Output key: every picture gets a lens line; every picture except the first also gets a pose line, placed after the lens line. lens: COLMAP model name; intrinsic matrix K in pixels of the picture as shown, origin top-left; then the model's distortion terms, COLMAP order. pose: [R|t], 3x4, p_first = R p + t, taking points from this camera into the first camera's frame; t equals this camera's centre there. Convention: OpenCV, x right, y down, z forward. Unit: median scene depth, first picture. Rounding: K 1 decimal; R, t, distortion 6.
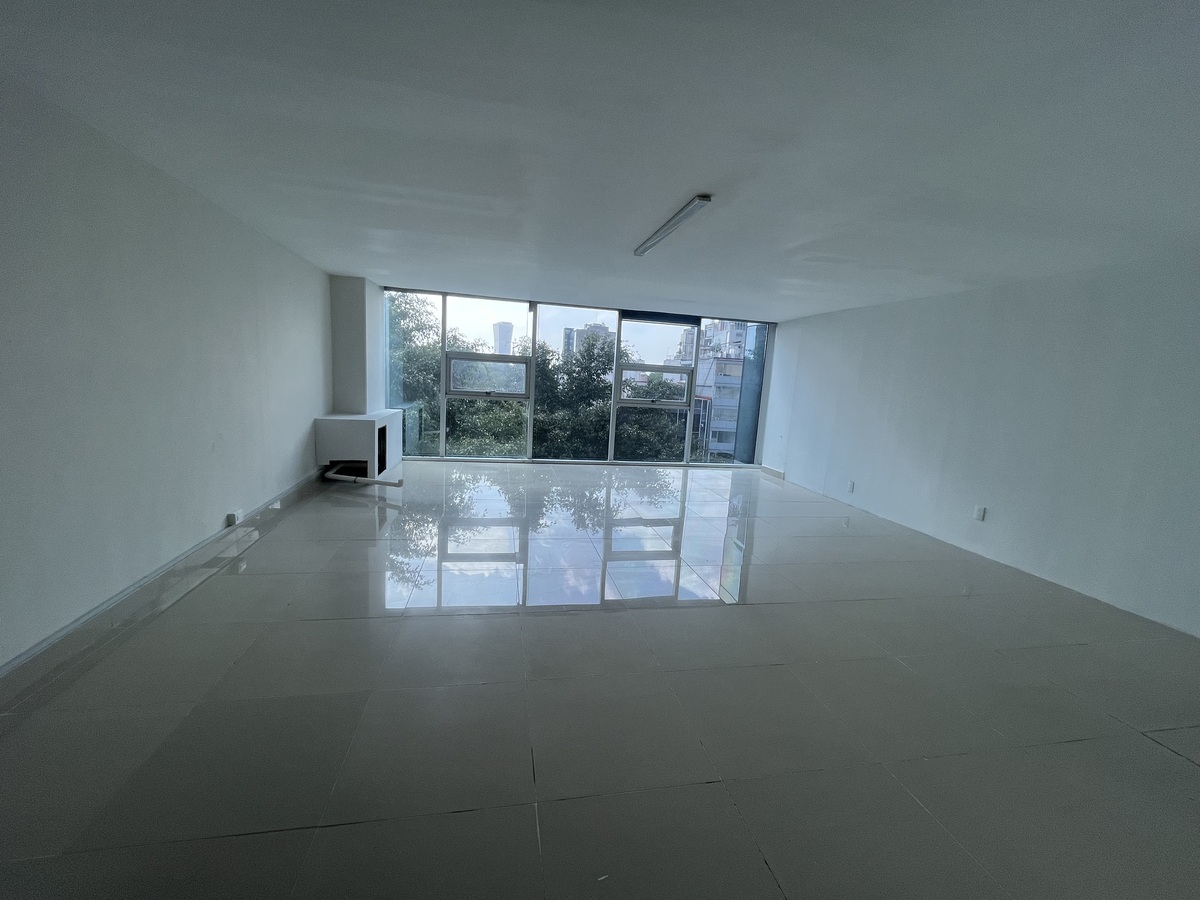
lens RADIAL K [[487.6, 0, 600.0], [0, 487.6, 450.0], [0, 0, 1]] dist [0.001975, 0.000019]
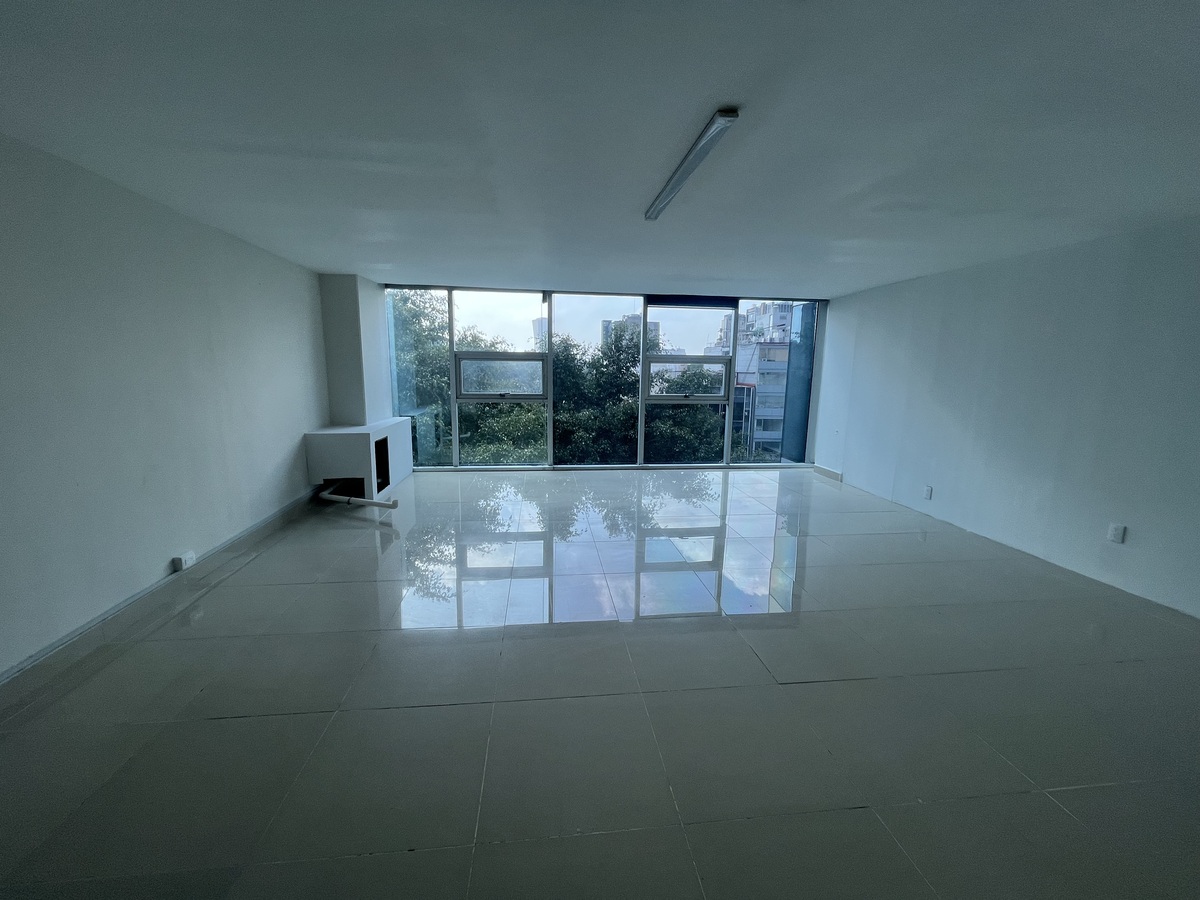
lens RADIAL K [[484.4, 0, 600.0], [0, 484.4, 450.0], [0, 0, 1]] dist [-0.002397, -0.000060]
pose [[0.995535, -0.030712, -0.089254, 0.027627], [0.032302, 0.999343, 0.016422, -0.021118], [0.088691, -0.019231, 0.995874, 0.103029]]
